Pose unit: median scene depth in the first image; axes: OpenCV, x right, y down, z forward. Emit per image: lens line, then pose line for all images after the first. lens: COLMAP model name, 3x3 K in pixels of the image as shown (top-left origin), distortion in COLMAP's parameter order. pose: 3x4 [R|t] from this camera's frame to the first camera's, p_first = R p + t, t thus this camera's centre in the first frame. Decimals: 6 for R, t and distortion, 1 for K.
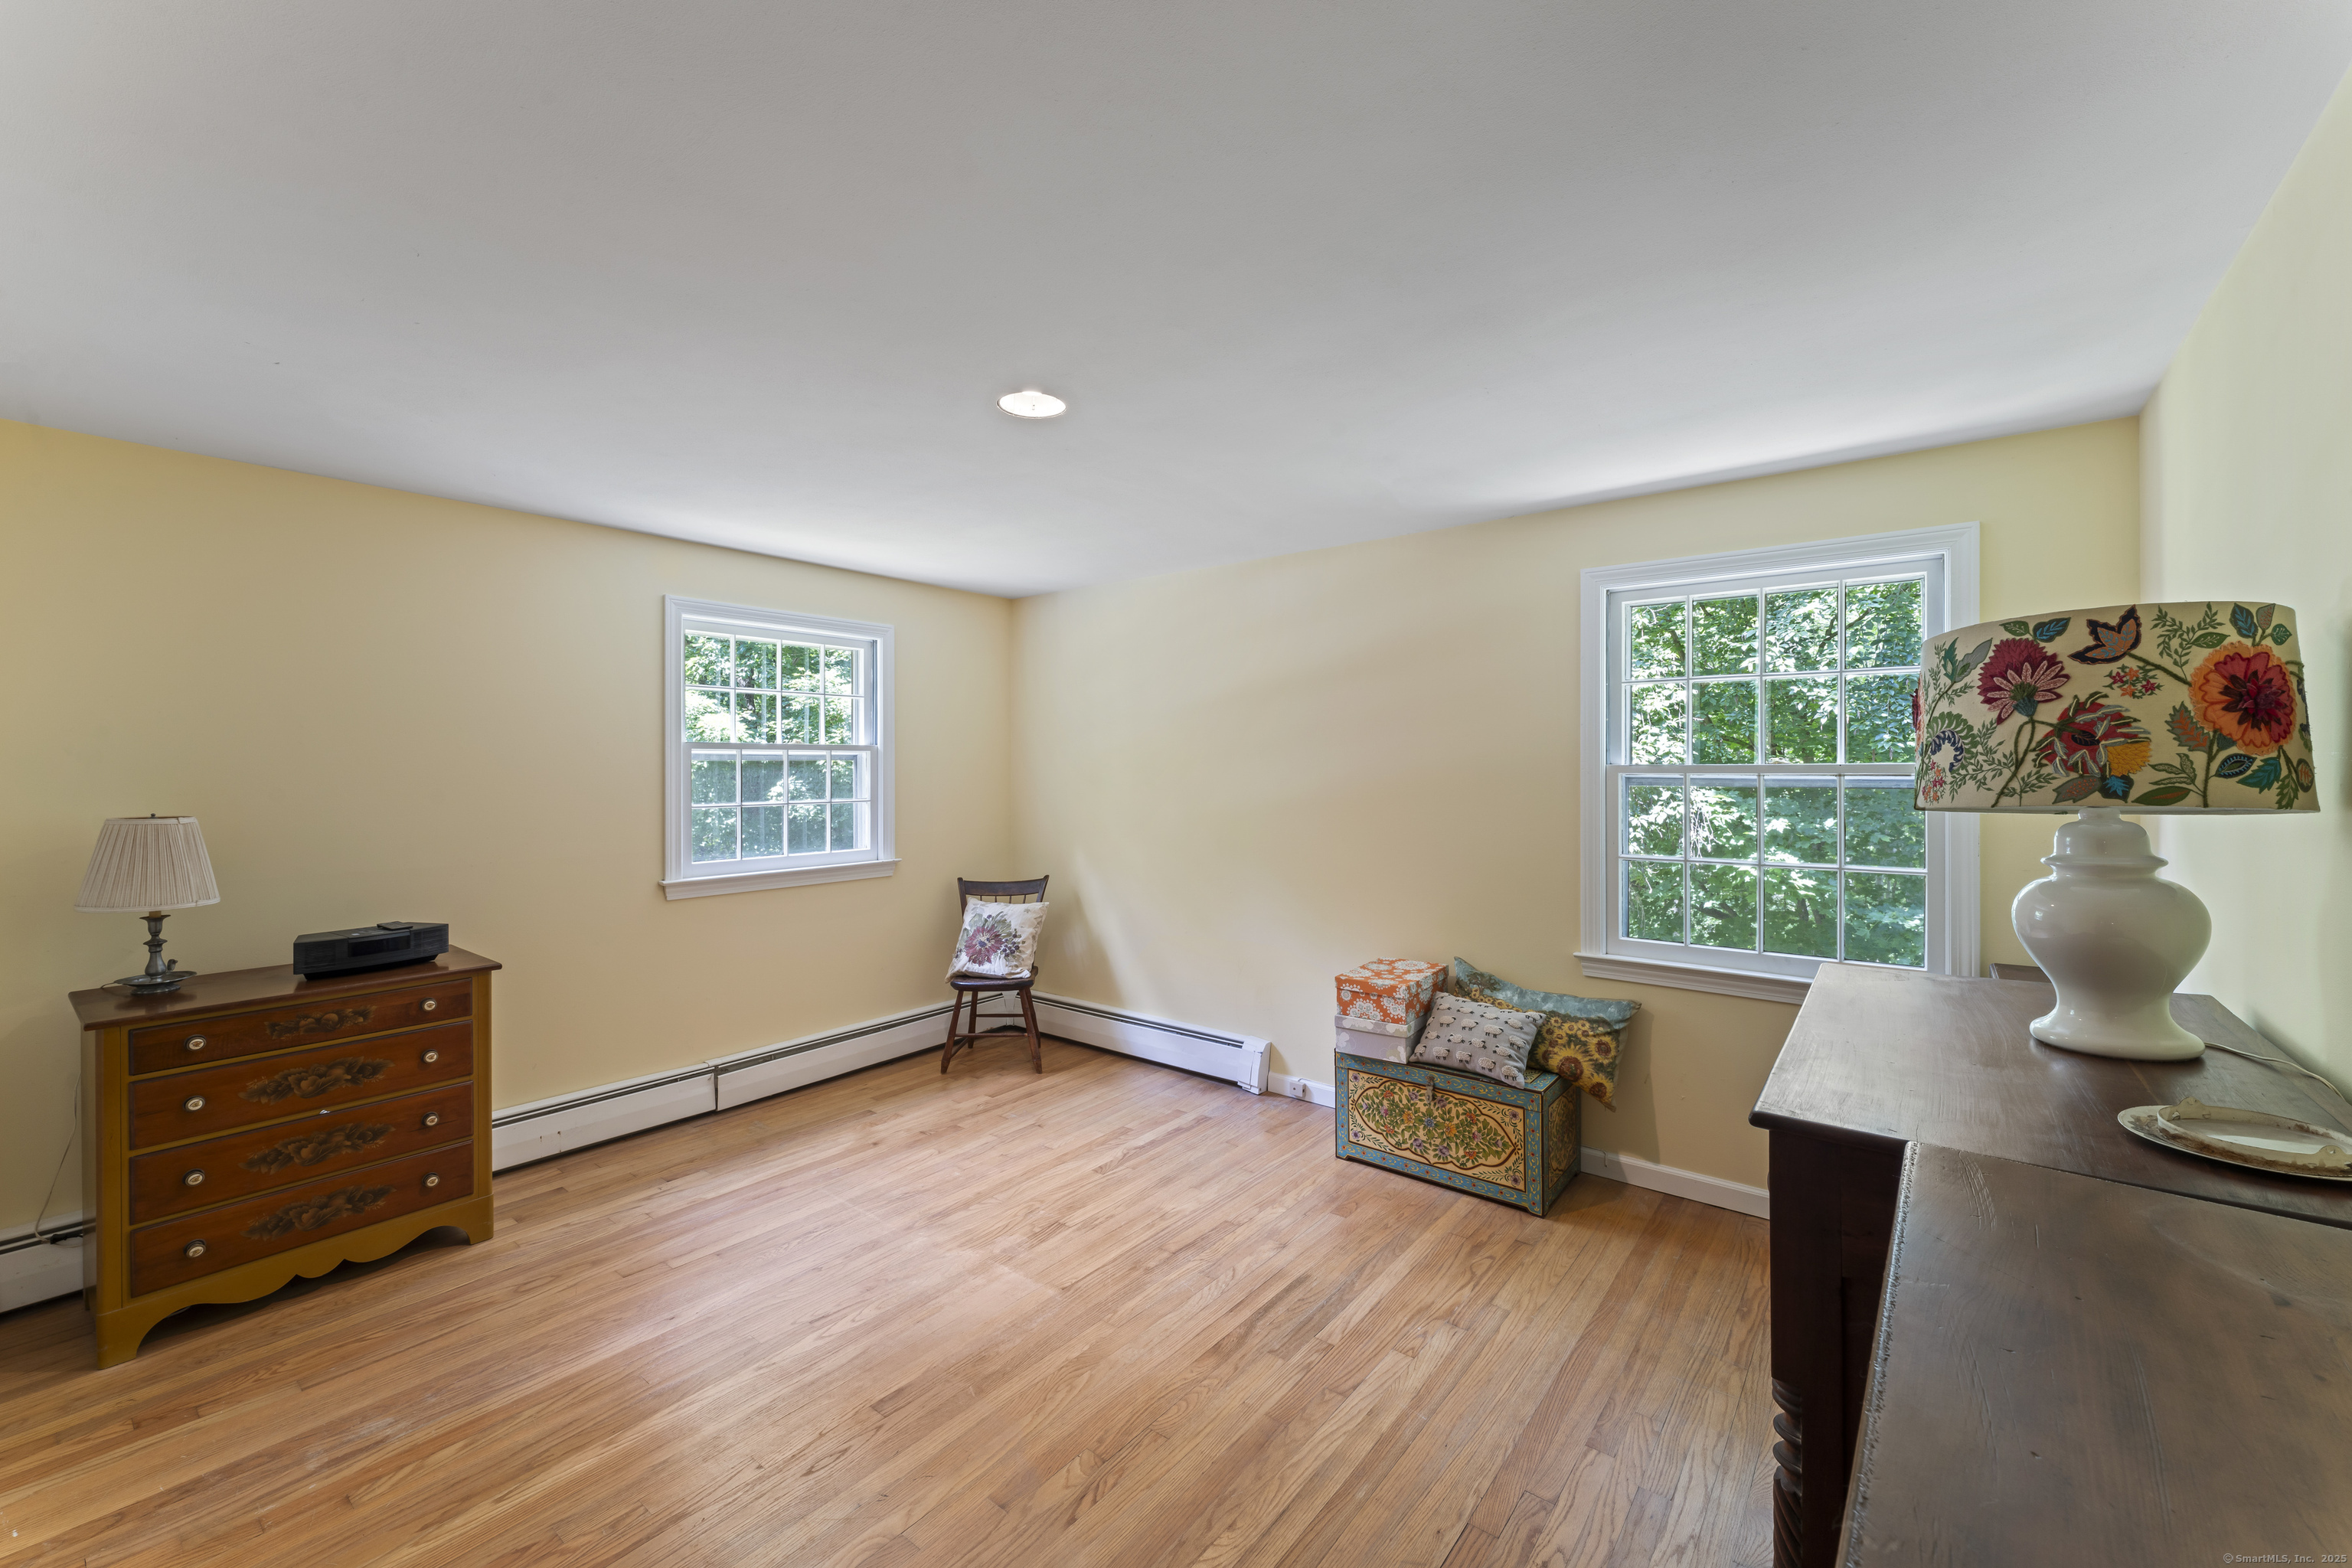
lens RADIAL K [[938.9, 0, 1179.7], [0, 938.9, 769.9], [0, 0, 1]] dist [0.000878, 0.000071]
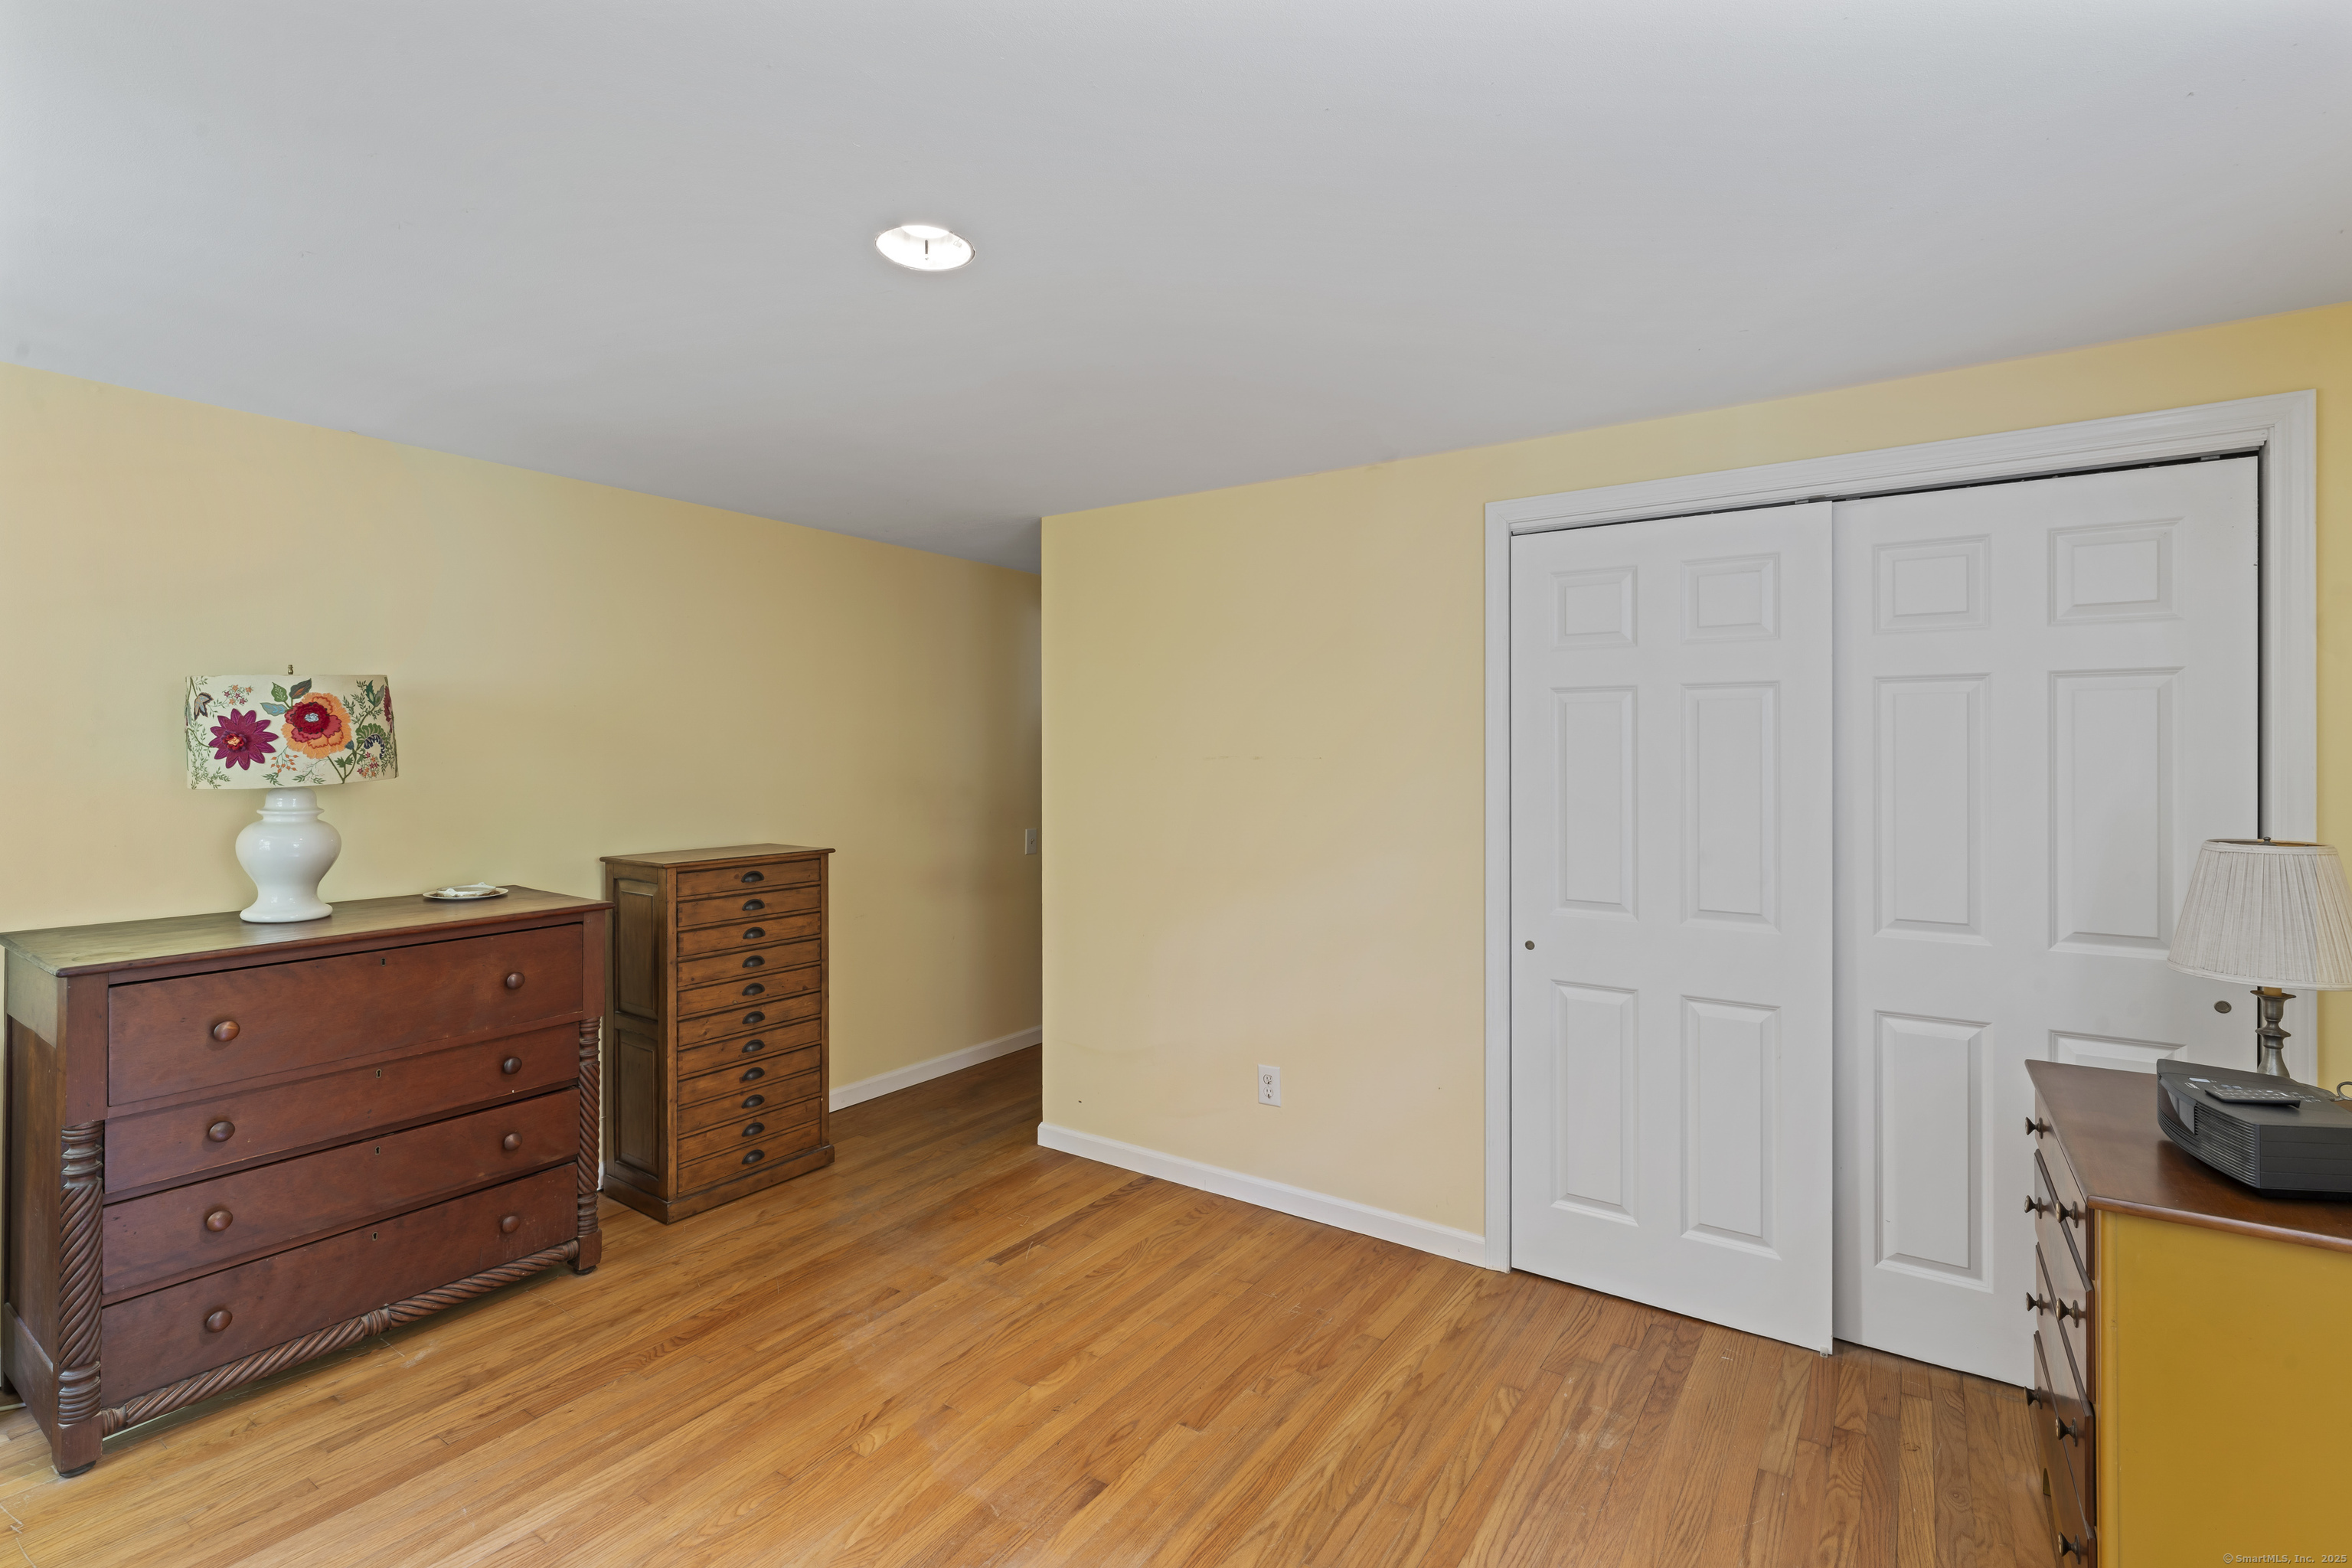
lens RADIAL K [[1070.5, 0, 1174.9], [0, 1070.5, 742.2], [0, 0, 1]] dist [-0.000579, -0.000081]
pose [[-0.997470, -0.002184, -0.071059, -0.360250], [-0.002629, 0.999977, 0.006179, -0.032414], [0.071044, 0.006350, -0.997453, 2.256616]]
